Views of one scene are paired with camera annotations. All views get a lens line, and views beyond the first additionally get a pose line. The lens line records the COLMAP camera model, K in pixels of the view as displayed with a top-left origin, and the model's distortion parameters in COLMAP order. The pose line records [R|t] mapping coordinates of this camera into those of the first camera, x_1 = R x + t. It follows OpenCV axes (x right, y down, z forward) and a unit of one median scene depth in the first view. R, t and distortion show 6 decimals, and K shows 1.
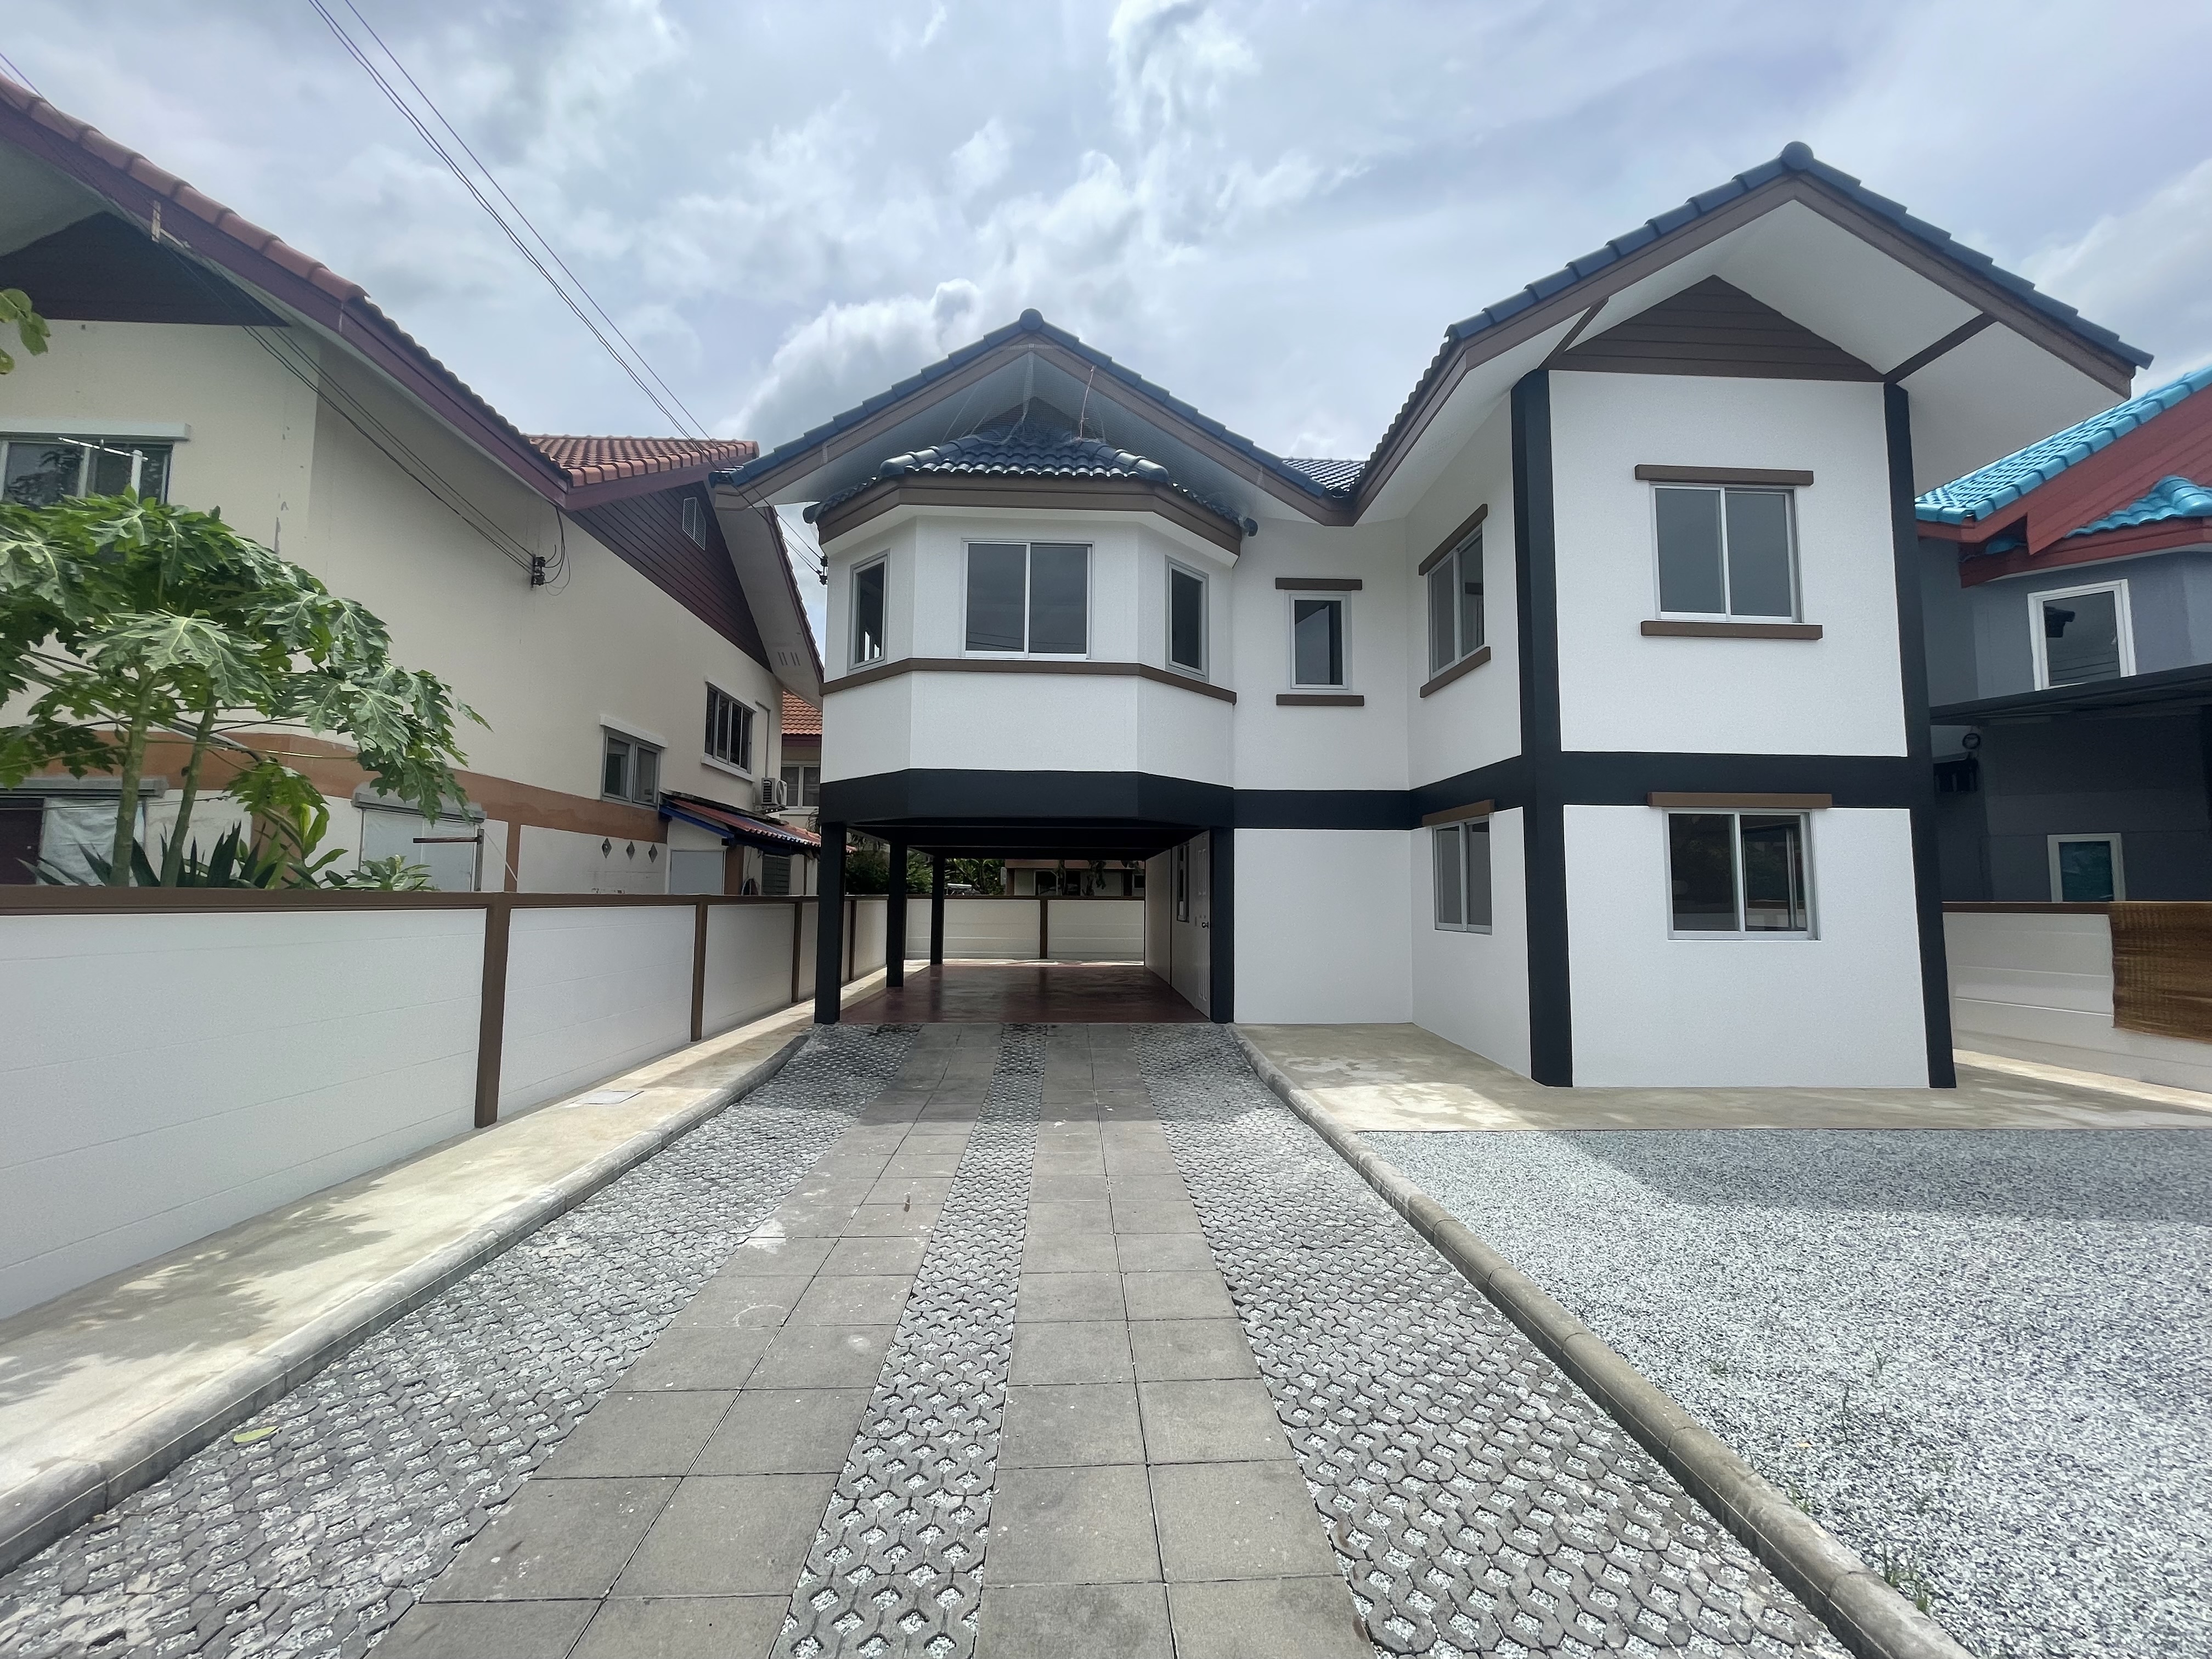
lens RADIAL K [[891.8, 0, 1107.8], [0, 891.8, 824.8], [0, 0, 1]] dist [-0.001691, 0.000243]
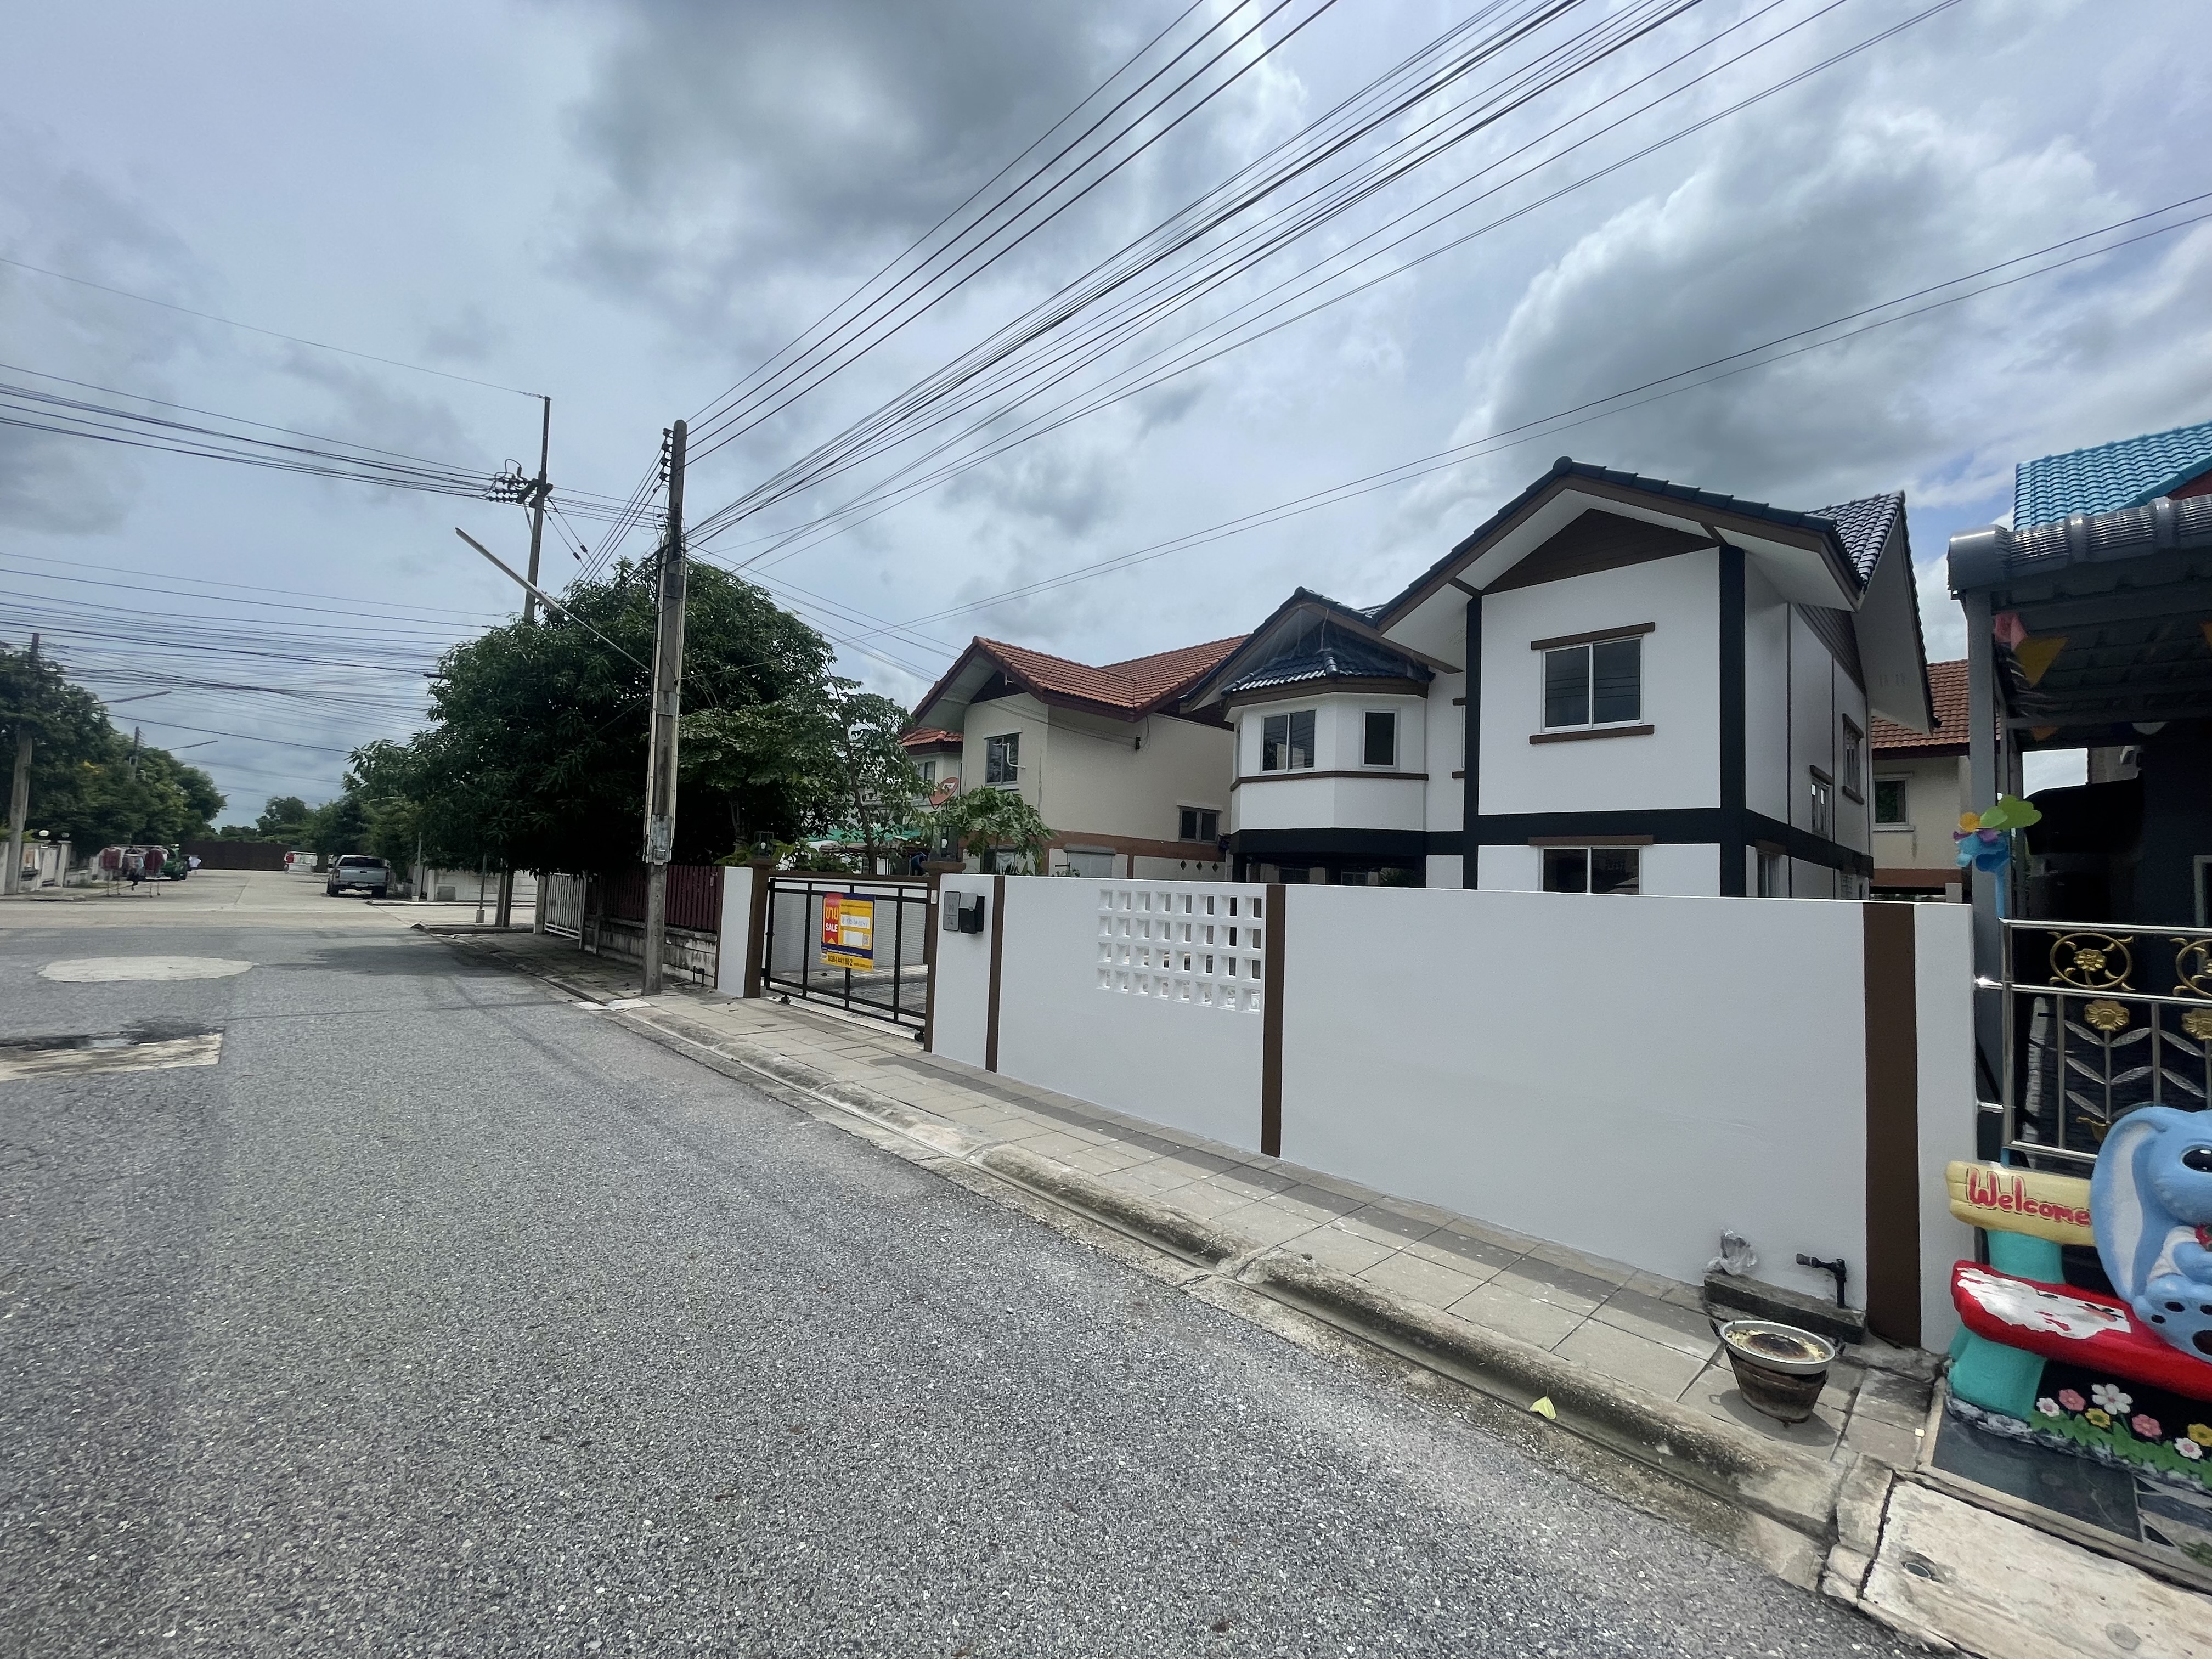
lens RADIAL K [[891.8, 0, 1107.5], [0, 891.8, 835.4], [0, 0, 1]] dist [-0.001691, 0.000243]
pose [[0.653328, -0.024611, -0.756675, 1.142996], [0.026859, 0.999596, -0.009322, -0.038322], [0.756599, -0.014233, 0.653725, -0.607156]]
